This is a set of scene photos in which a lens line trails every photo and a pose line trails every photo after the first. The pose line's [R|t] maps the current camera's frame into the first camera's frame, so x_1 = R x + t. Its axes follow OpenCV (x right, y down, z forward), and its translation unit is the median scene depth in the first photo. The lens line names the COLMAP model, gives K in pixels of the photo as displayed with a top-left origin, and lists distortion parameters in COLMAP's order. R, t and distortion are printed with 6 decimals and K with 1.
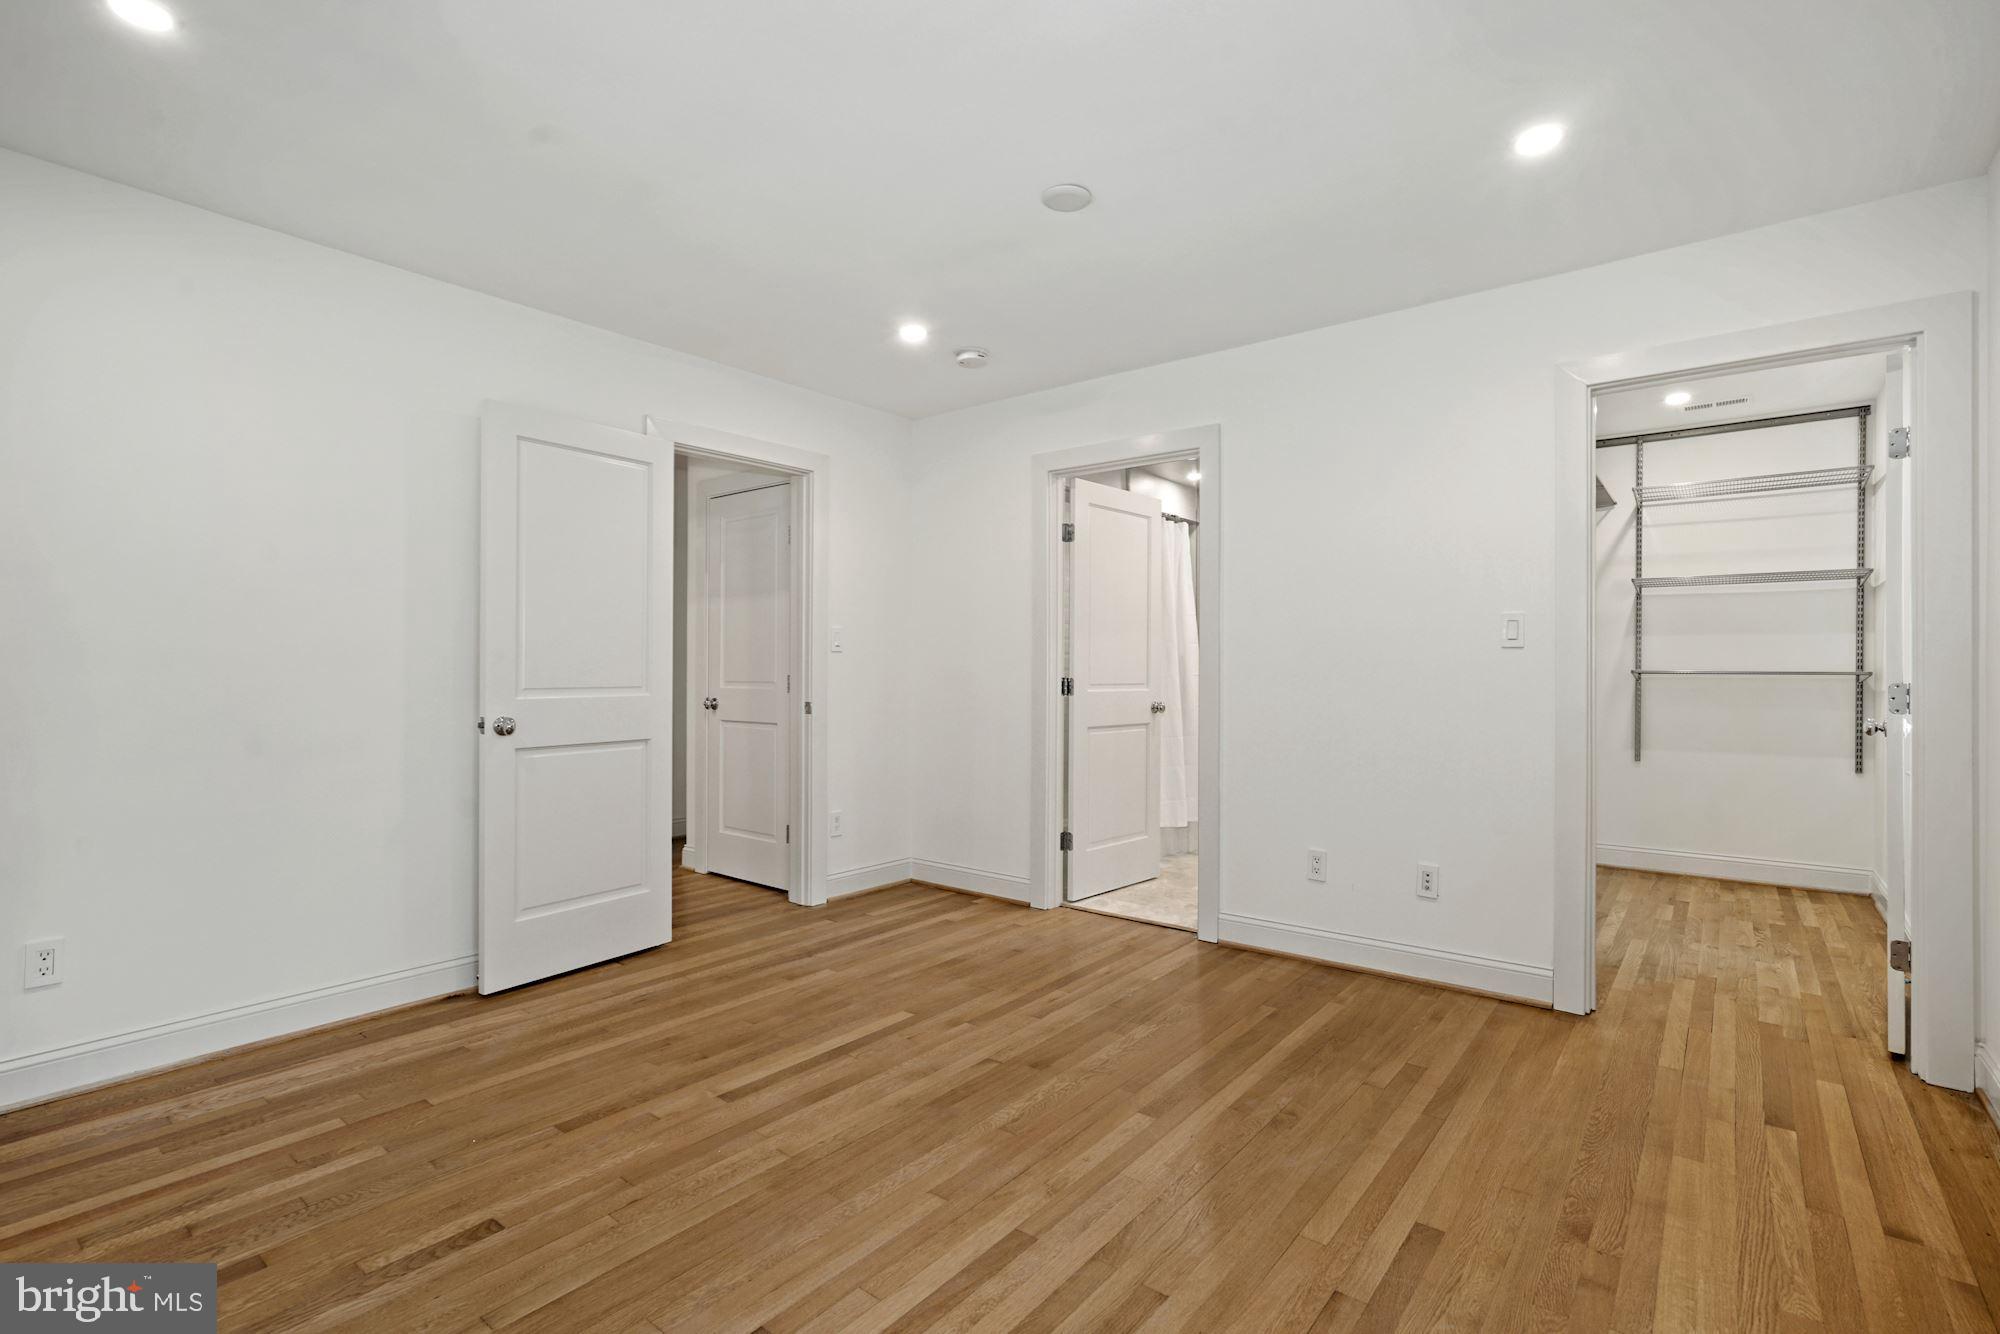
lens RADIAL K [[919.4, 0, 1005.1], [0, 919.4, 672.3], [0, 0, 1]] dist [-0.015105, 0.011632]
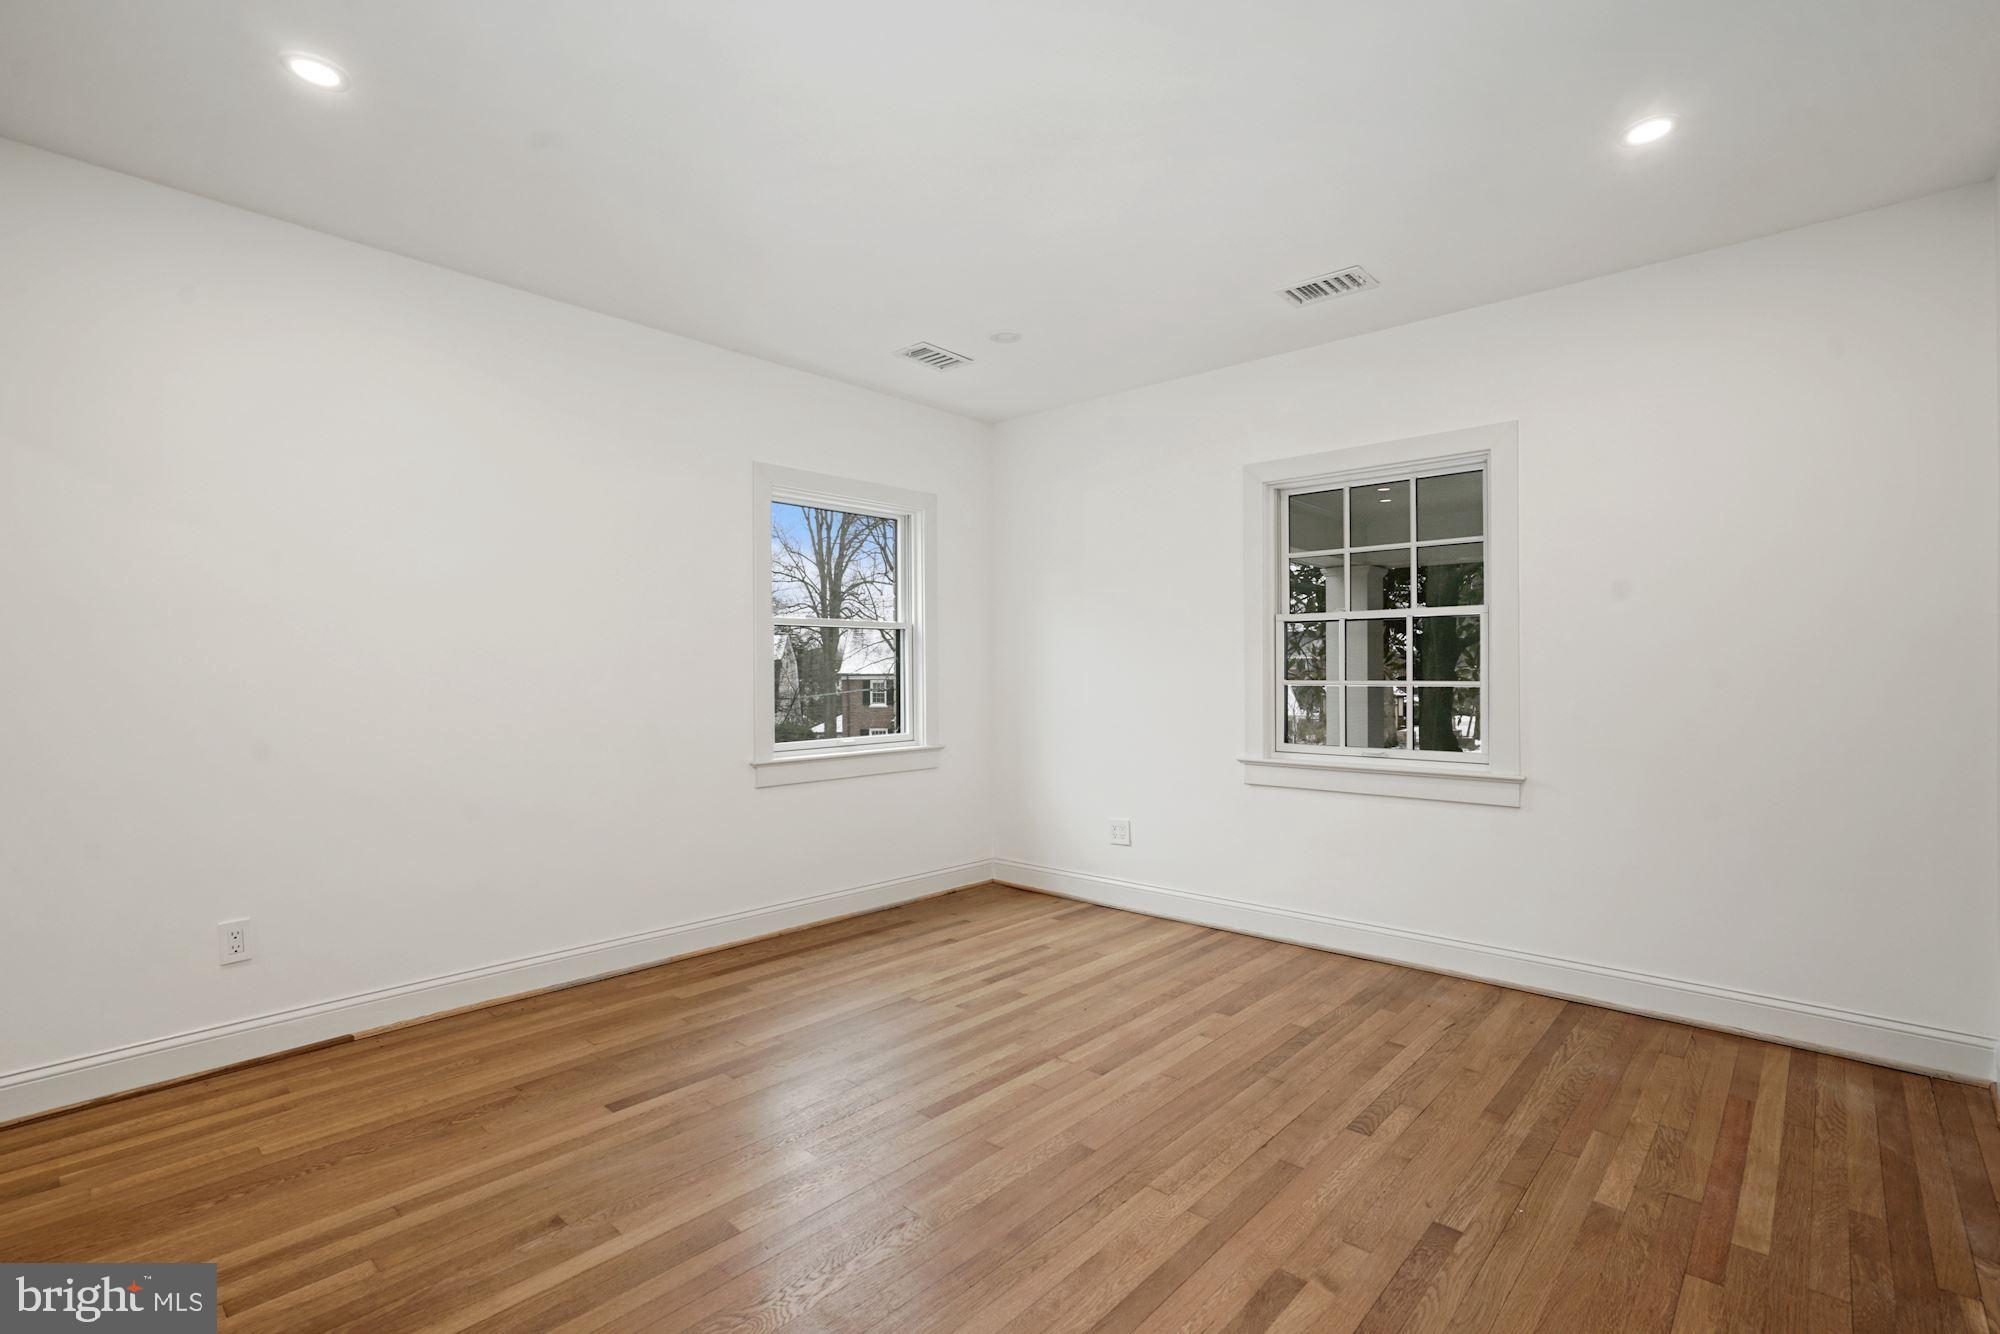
lens RADIAL K [[919.4, 0, 1005.1], [0, 919.4, 672.3], [0, 0, 1]] dist [-0.015105, 0.011632]
pose [[-0.997981, -0.000107, 0.063518, -0.157555], [0.000259, 0.999983, 0.005757, -0.008758], [-0.063517, 0.005762, -0.997964, 2.098662]]
